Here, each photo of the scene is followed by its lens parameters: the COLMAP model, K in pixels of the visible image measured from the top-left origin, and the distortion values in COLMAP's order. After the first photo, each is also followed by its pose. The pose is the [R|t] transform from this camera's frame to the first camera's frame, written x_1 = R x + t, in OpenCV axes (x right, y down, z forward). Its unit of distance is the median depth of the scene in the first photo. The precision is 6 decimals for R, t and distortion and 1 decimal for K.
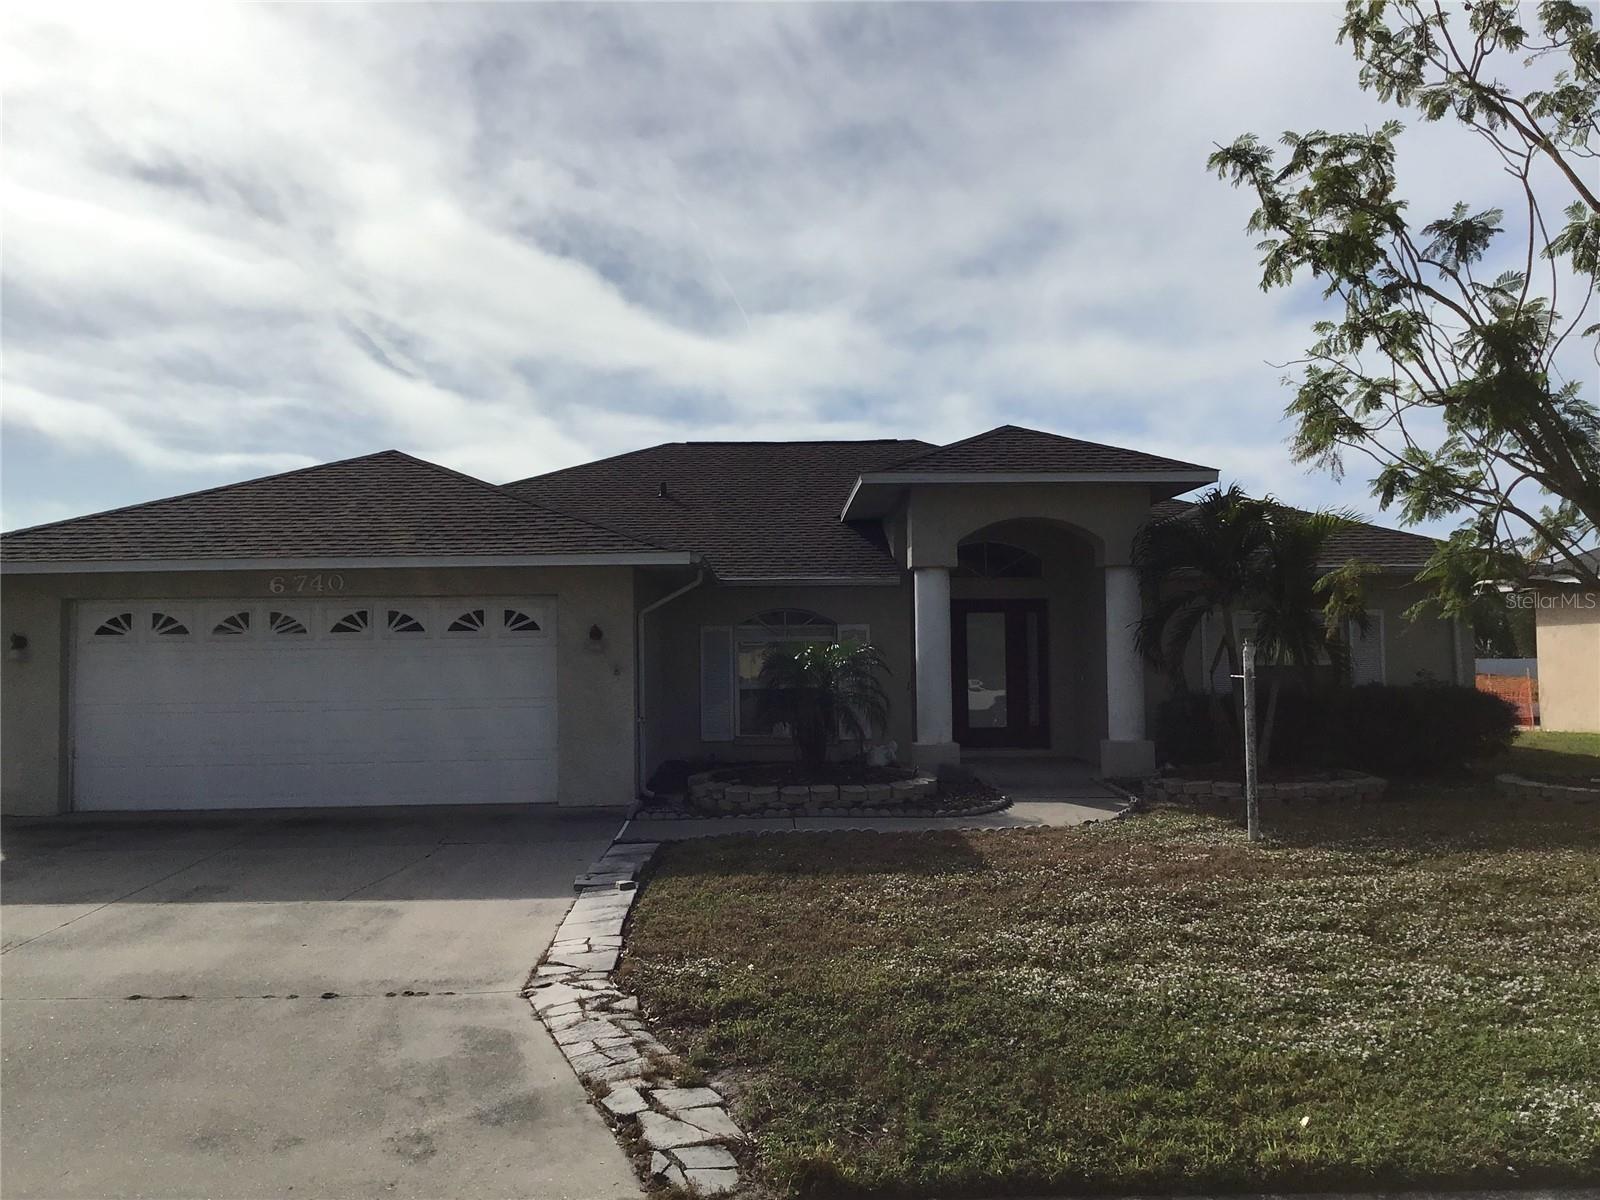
lens RADIAL K [[1471.2, 0, 800.0], [0, 1471.2, 600.0], [0, 0, 1]] dist [0.141635, -0.364062]
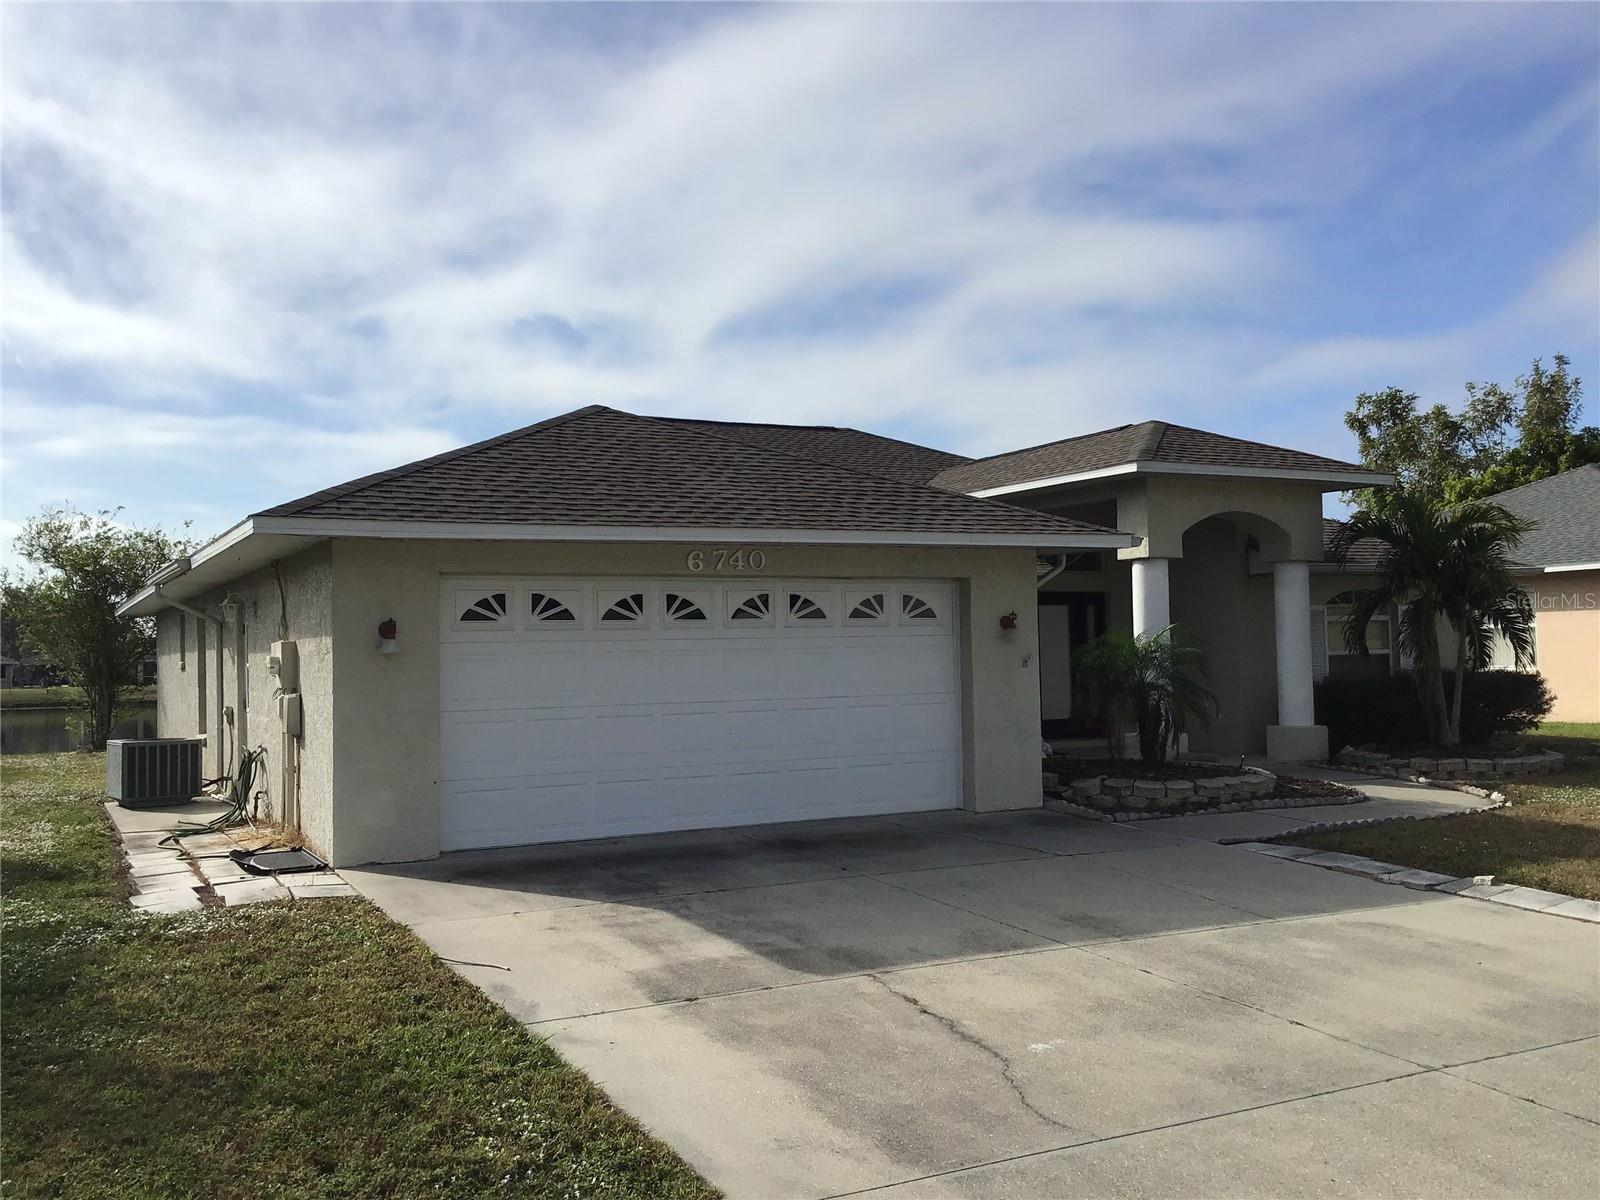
lens RADIAL K [[1471.2, 0, 800.0], [0, 1471.2, 600.0], [0, 0, 1]] dist [0.141635, -0.364062]
pose [[0.897906, 0.010528, 0.440061, -0.647675], [-0.012226, 0.999925, 0.001024, 0.009622], [-0.440017, -0.006299, 0.897967, 0.228594]]
